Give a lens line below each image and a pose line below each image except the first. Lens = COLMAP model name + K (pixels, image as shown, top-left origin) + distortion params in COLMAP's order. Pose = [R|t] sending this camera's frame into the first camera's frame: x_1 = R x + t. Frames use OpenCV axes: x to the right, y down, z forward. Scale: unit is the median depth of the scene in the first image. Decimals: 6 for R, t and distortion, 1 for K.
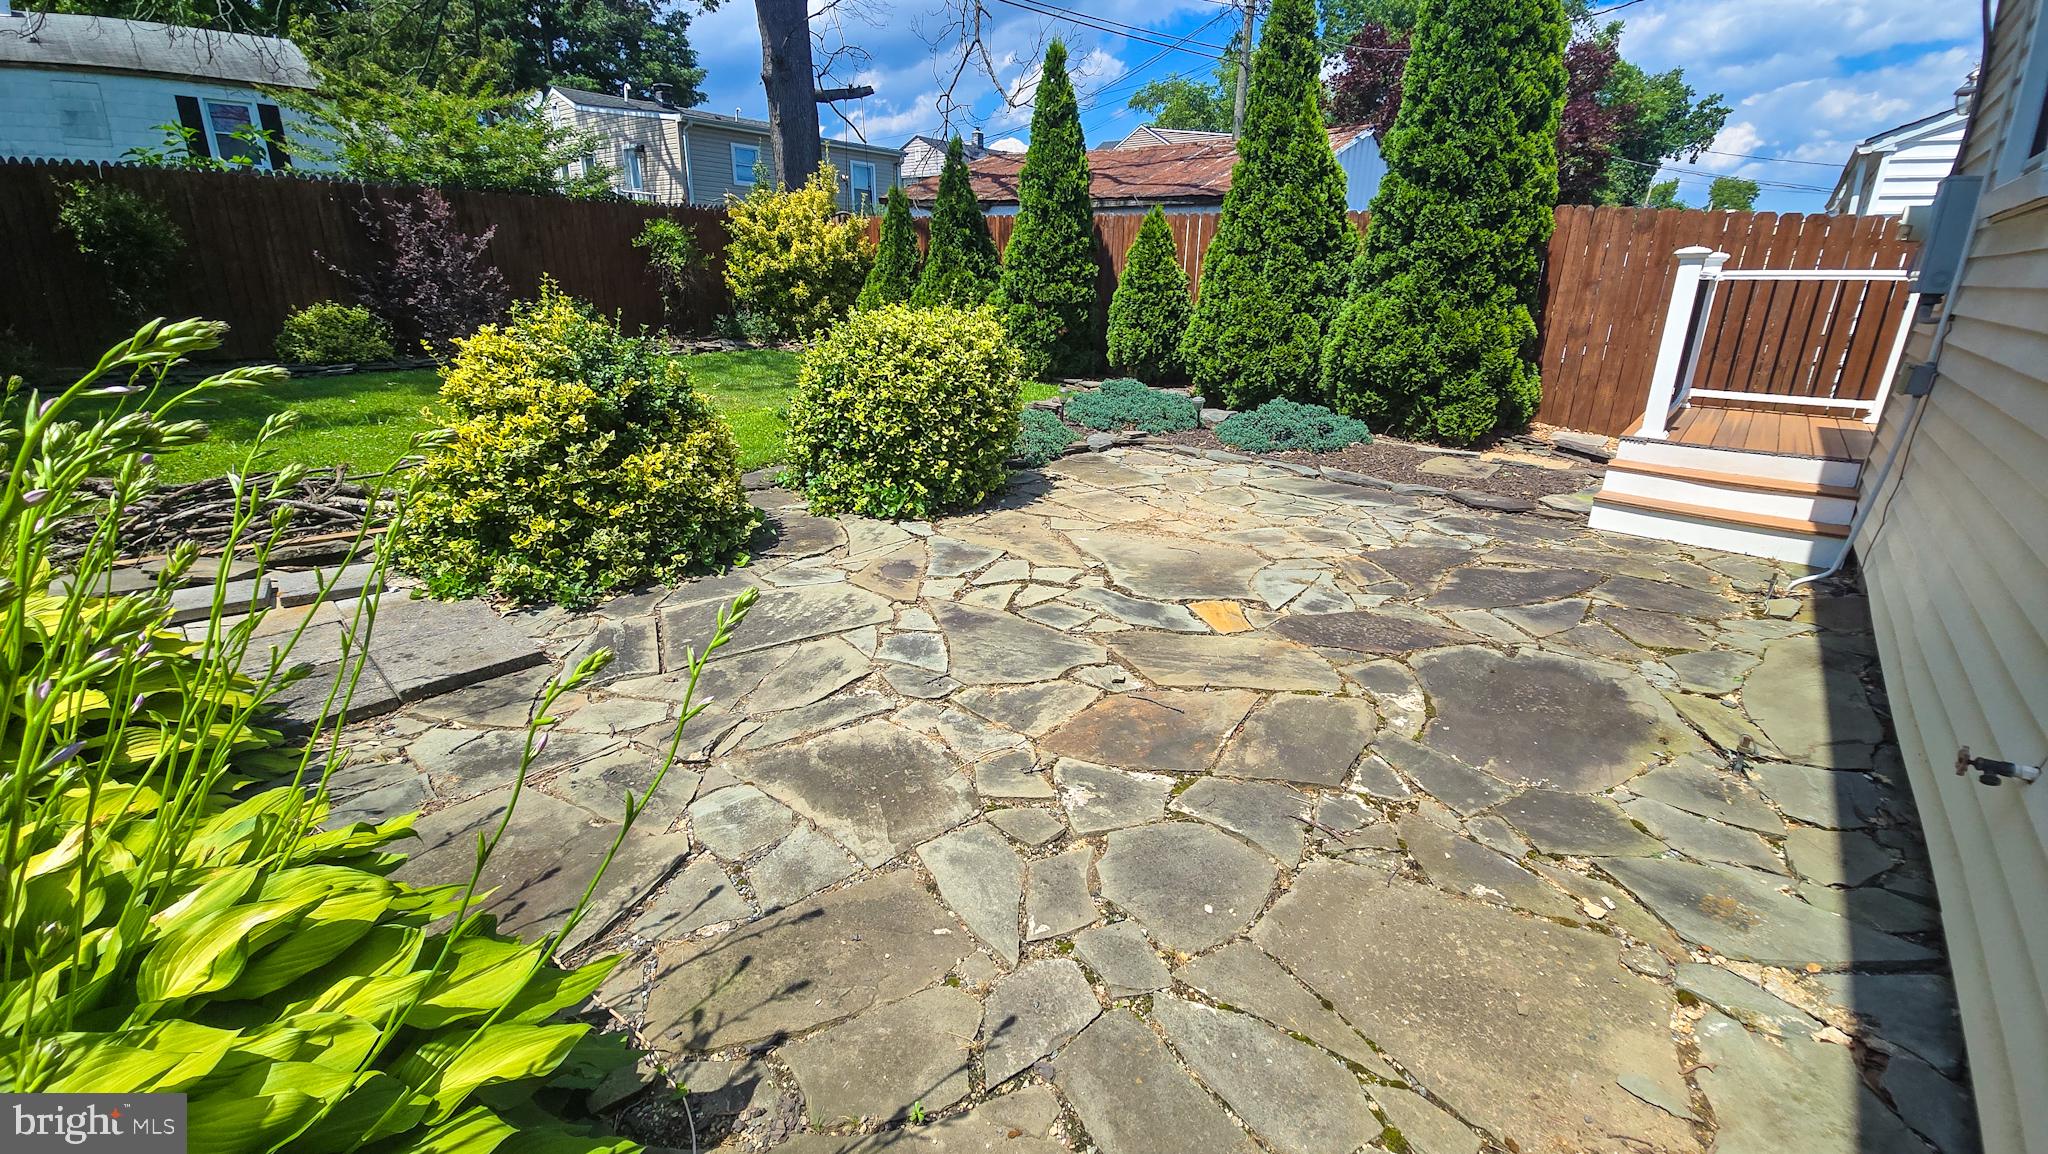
lens RADIAL K [[831.2, 0, 1040.5], [0, 831.2, 546.3], [0, 0, 1]] dist [0.003055, -0.003933]
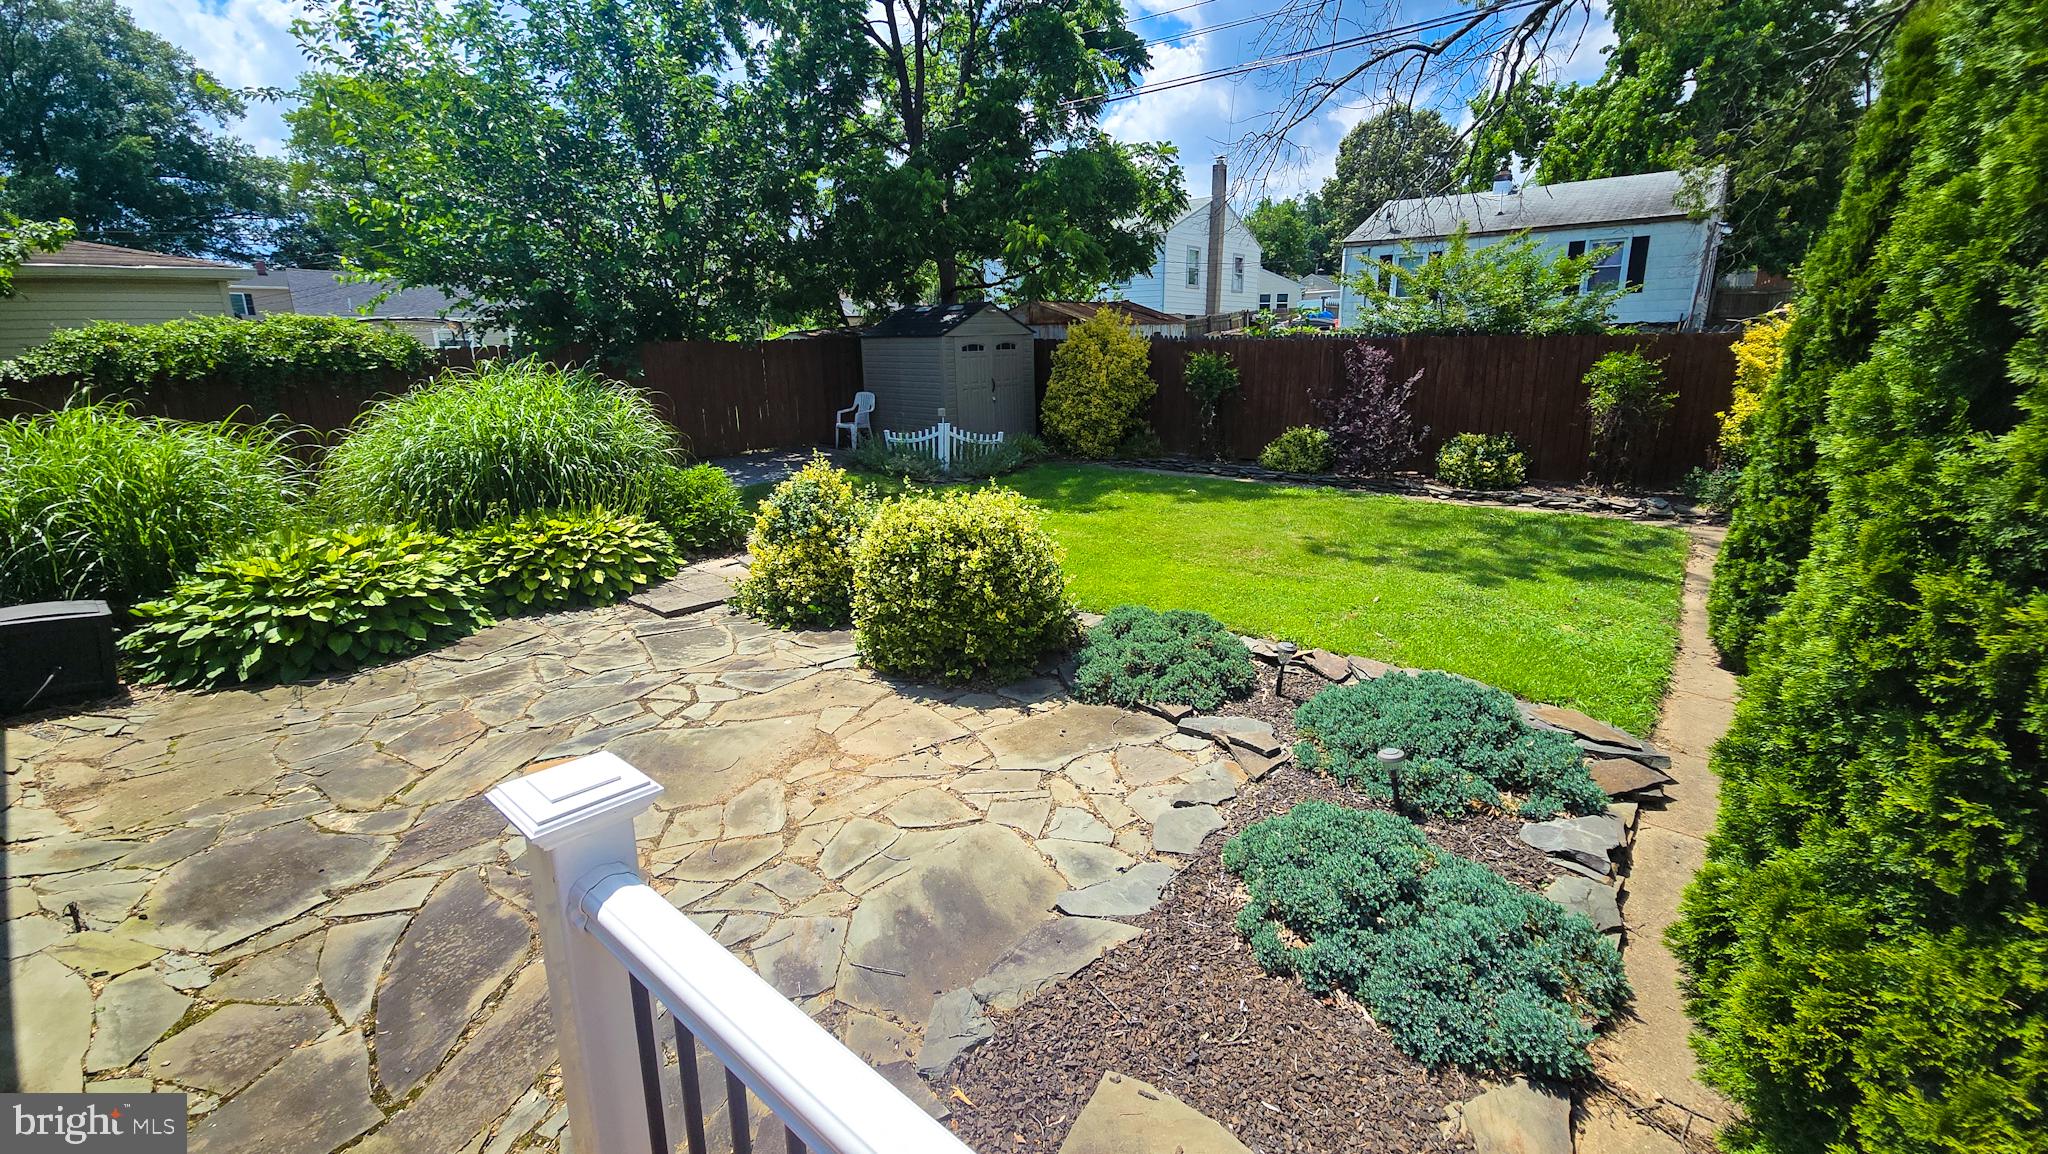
lens RADIAL K [[821.3, 0, 1035.3], [0, 821.3, 544.5], [0, 0, 1]] dist [0.013695, -0.011915]
pose [[0.014559, 0.212025, -0.977156, 1.502677], [-0.299252, 0.933390, 0.198070, -0.759027], [0.954063, 0.289532, 0.077038, 1.639544]]
